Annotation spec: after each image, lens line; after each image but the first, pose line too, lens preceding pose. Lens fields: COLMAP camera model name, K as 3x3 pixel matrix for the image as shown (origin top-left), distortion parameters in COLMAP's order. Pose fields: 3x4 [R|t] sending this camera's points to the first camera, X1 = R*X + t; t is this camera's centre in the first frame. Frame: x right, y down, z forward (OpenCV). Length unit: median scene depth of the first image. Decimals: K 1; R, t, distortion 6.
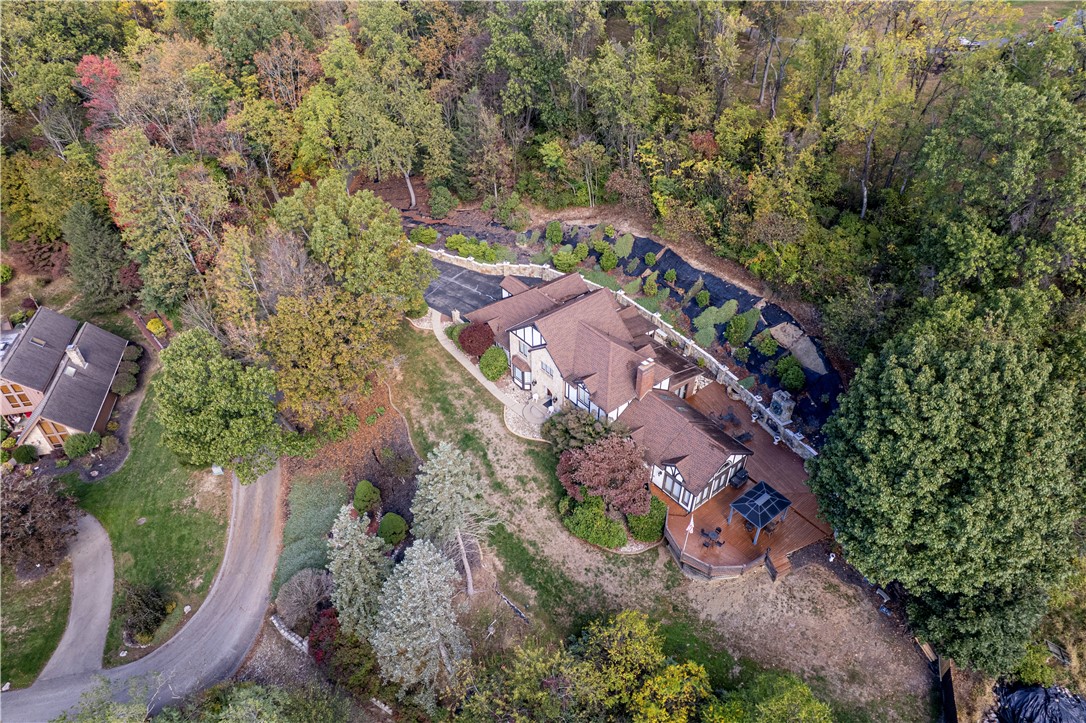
lens RADIAL K [[692.2, 0, 544.2], [0, 692.2, 360.1], [0, 0, 1]] dist [-0.054755, -0.000051]
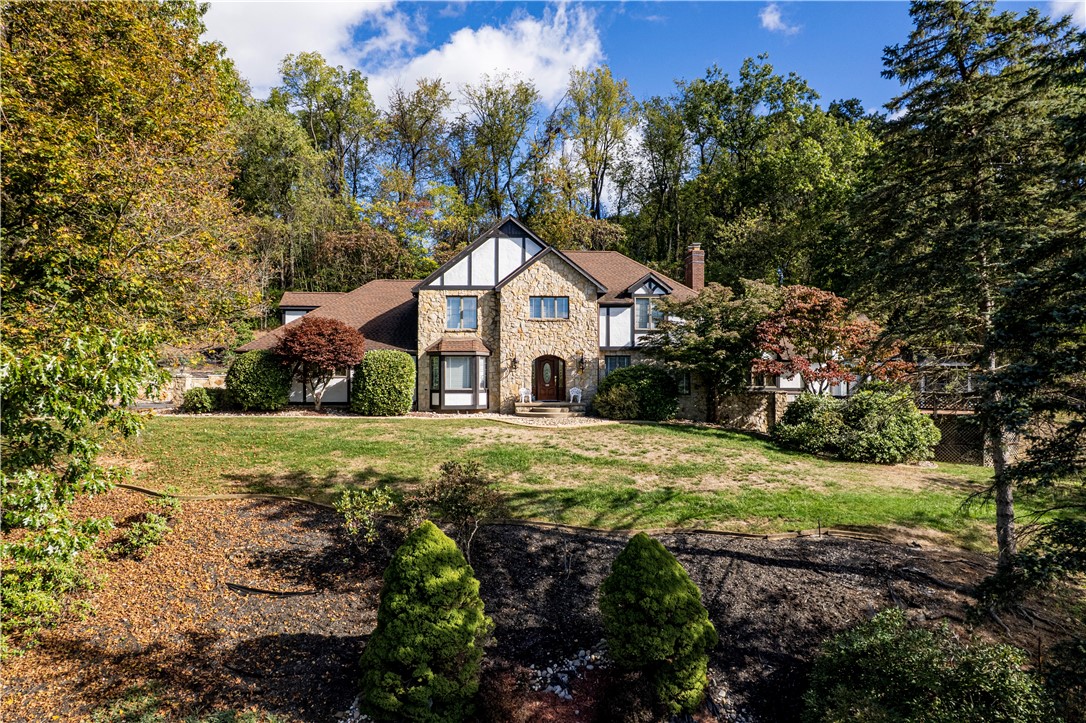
lens RADIAL K [[692.2, 0, 542.2], [0, 692.2, 361.1], [0, 0, 1]] dist [-0.054755, -0.000051]
pose [[0.584043, 0.007804, 0.811685, -0.384741], [0.510236, 0.774176, -0.374580, 0.216297], [-0.631311, 0.632922, 0.448170, 0.760161]]
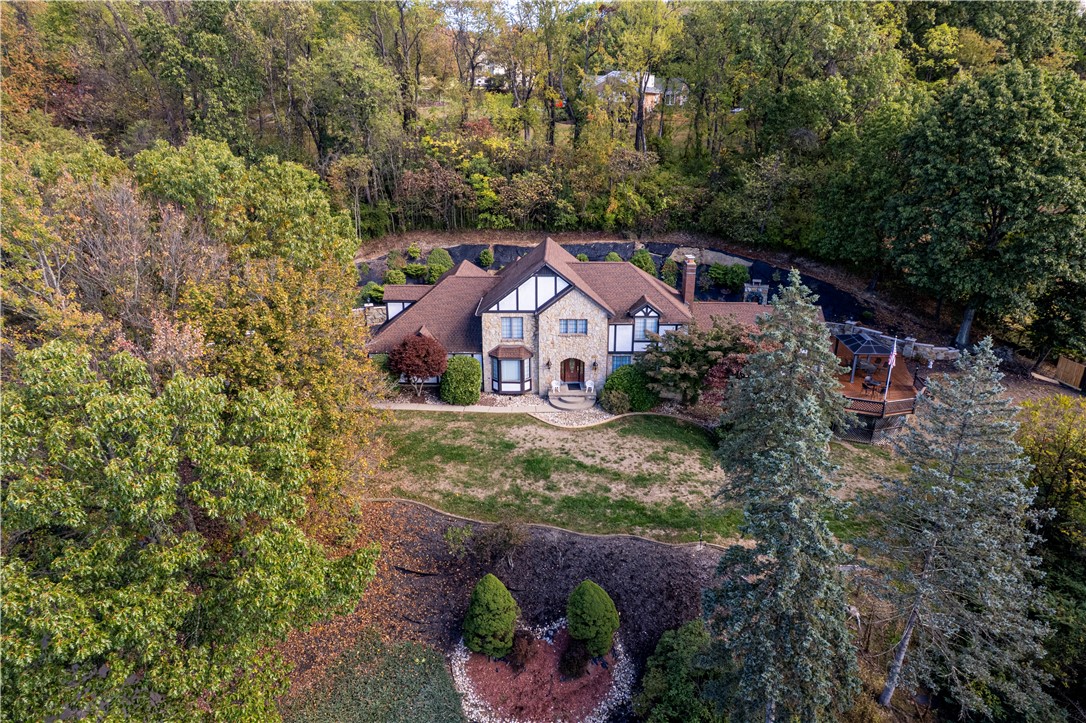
lens RADIAL K [[692.2, 0, 544.9], [0, 692.2, 360.0], [0, 0, 1]] dist [-0.054755, -0.000051]
pose [[0.658651, -0.269470, 0.702542, -0.496896], [0.472895, 0.874484, -0.107930, 0.100273], [-0.585277, 0.403317, 0.703410, 0.502307]]
